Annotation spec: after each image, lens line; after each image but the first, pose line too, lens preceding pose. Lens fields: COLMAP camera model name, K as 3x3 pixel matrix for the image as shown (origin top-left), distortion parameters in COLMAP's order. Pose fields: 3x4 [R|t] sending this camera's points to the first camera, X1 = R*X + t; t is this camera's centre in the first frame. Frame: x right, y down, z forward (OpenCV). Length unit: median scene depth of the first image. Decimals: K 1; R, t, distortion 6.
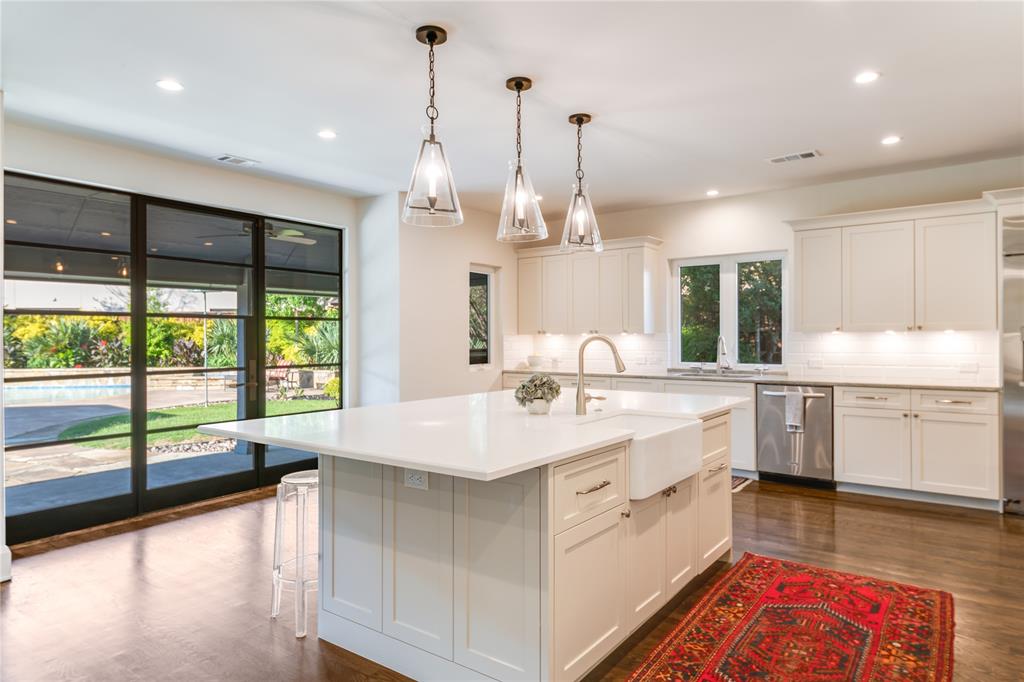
lens RADIAL K [[629.6, 0, 510.2], [0, 629.6, 336.9], [0, 0, 1]] dist [0.017282, 0.000270]
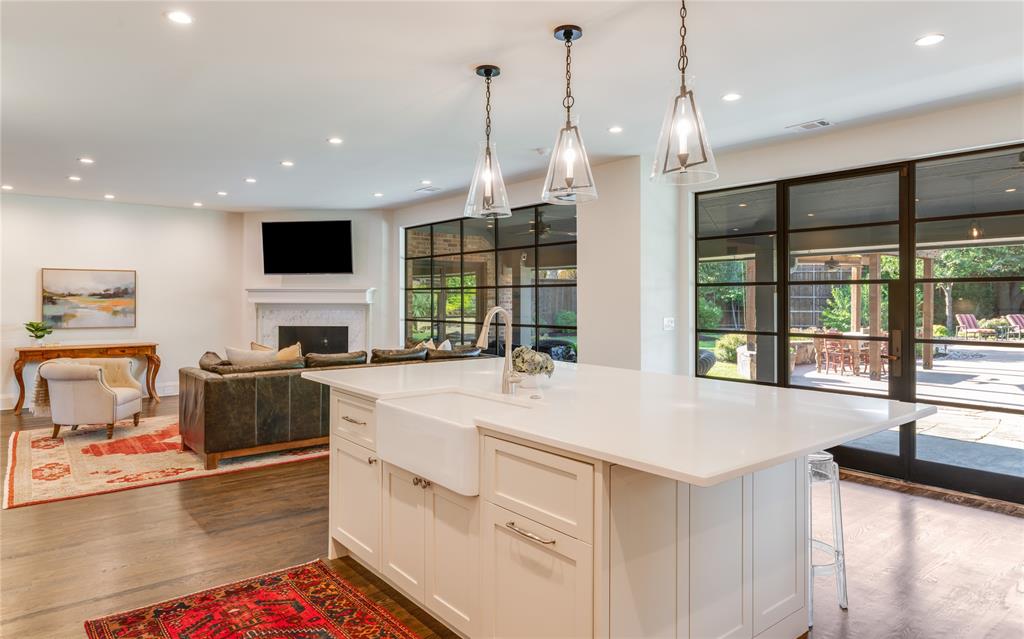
lens RADIAL K [[648.1, 0, 536.7], [0, 648.1, 287.0], [0, 0, 1]] dist [-0.002658, -0.001098]
pose [[-0.250718, -0.013851, -0.967961, 0.530848], [-0.001283, 0.999902, -0.013976, -0.008694], [0.968059, -0.002262, -0.250711, 0.668751]]
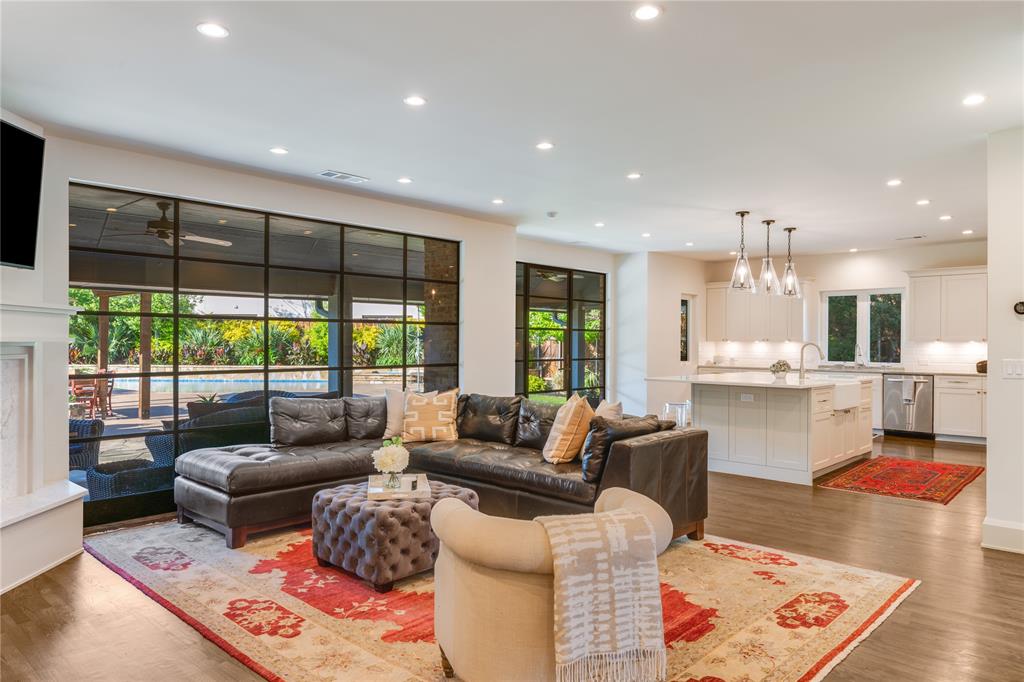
lens RADIAL K [[670.0, 0, 512.0], [0, 670.0, 341.0], [0, 0, 1]] dist [0.005845, 0.001513]
pose [[0.992951, 0.009947, -0.118103, -0.325599], [-0.010280, 0.999945, -0.002214, 0.004575], [0.118075, 0.003412, 0.992999, -0.756368]]
